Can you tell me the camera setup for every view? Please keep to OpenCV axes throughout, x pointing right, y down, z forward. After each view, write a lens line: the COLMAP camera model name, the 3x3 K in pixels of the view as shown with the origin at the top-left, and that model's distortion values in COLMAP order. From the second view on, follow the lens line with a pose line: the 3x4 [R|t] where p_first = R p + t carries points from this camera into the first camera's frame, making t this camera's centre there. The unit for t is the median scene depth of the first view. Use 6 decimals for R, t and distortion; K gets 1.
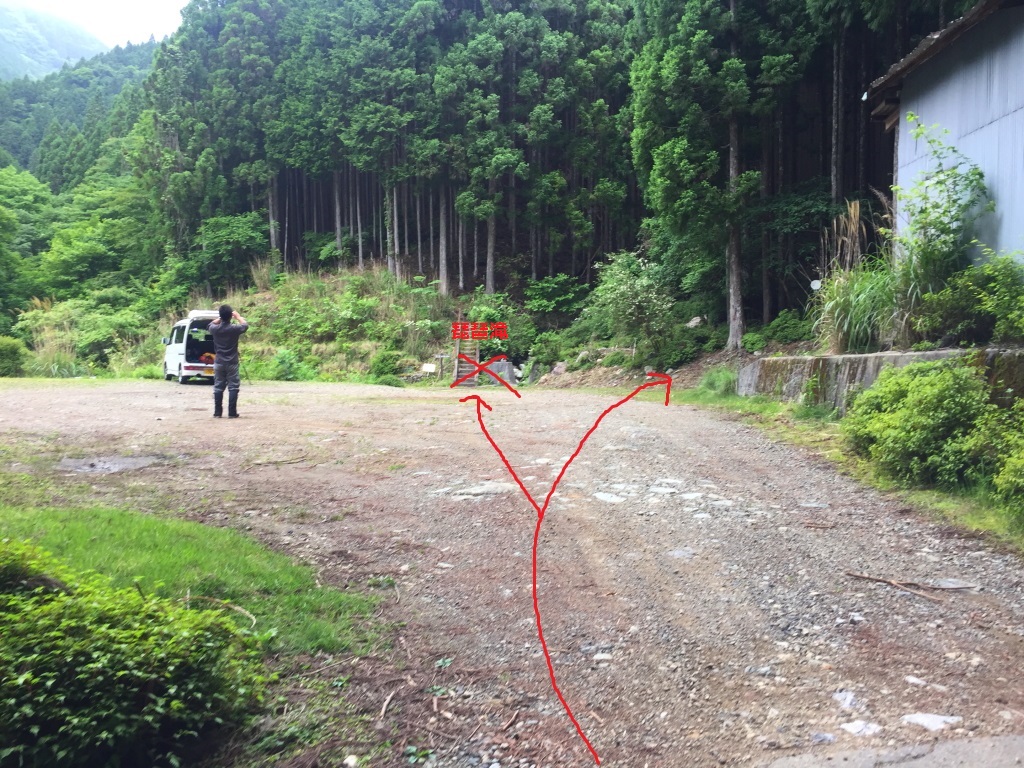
lens RADIAL K [[868.3, 0, 512.0], [0, 868.3, 383.3], [0, 0, 1]] dist [0.006361, 0.001179]
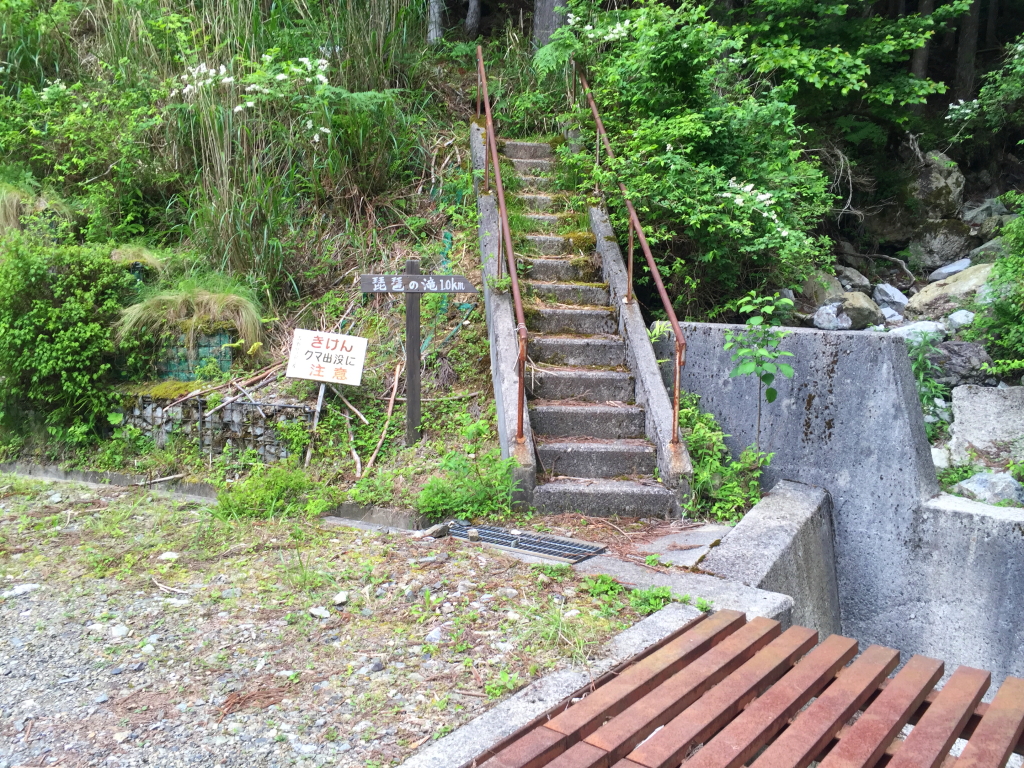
lens RADIAL K [[868.3, 0, 512.1], [0, 868.3, 383.9], [0, 0, 1]] dist [0.006361, 0.001179]
pose [[0.992699, 0.007158, 0.120409, -0.080212], [-0.017447, 0.996261, 0.084616, -0.025921], [-0.119353, -0.086099, 0.989112, 0.829275]]
